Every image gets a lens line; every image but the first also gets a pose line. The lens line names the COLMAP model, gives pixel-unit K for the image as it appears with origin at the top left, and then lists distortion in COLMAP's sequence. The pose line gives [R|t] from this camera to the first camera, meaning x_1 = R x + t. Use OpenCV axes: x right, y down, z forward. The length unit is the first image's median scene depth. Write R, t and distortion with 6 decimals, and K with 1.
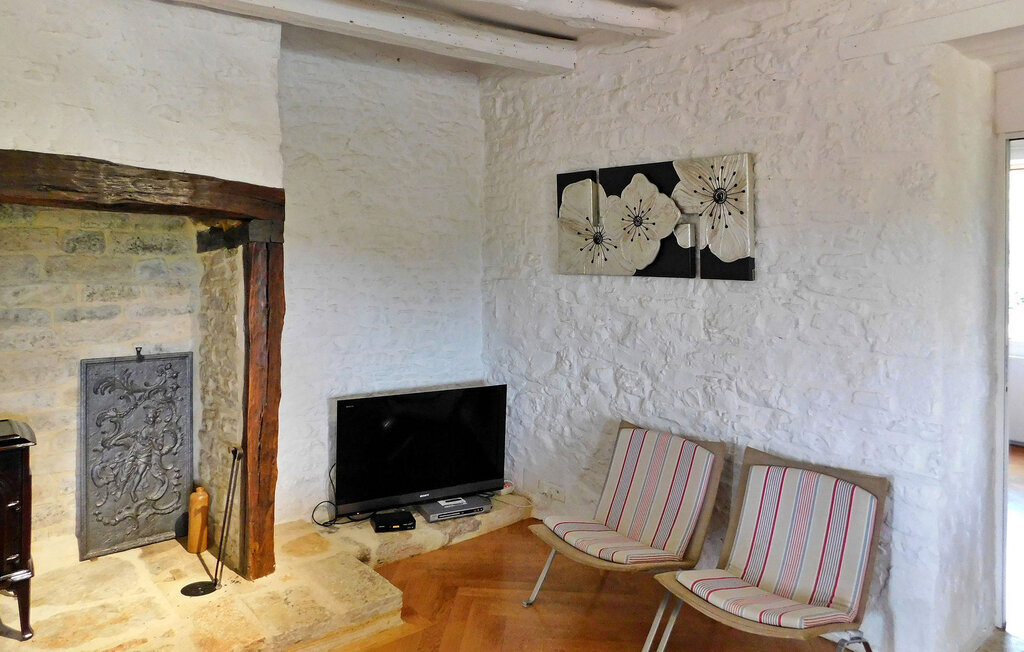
lens RADIAL K [[674.3, 0, 507.8], [0, 674.3, 319.4], [0, 0, 1]] dist [-0.048828, 0.042204]
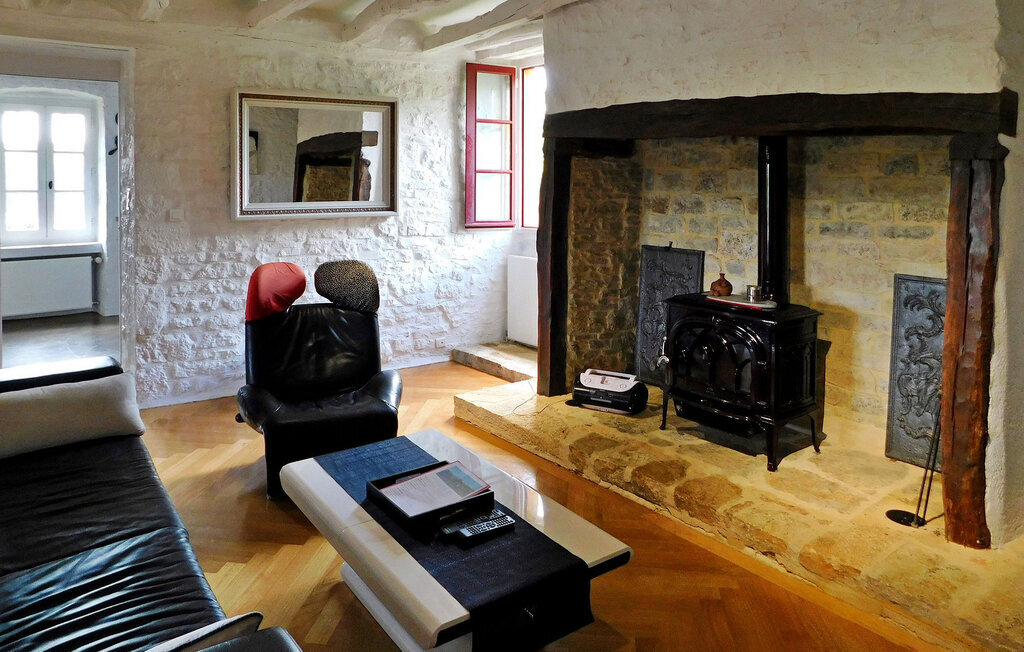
lens RADIAL K [[691.3, 0, 525.6], [0, 691.3, 312.8], [0, 0, 1]] dist [-0.045525, 0.041549]
pose [[-0.039080, 0.188501, -0.981295, 0.523173], [-0.092878, 0.977109, 0.191396, -0.037268], [0.994910, 0.098620, -0.020678, 0.442081]]
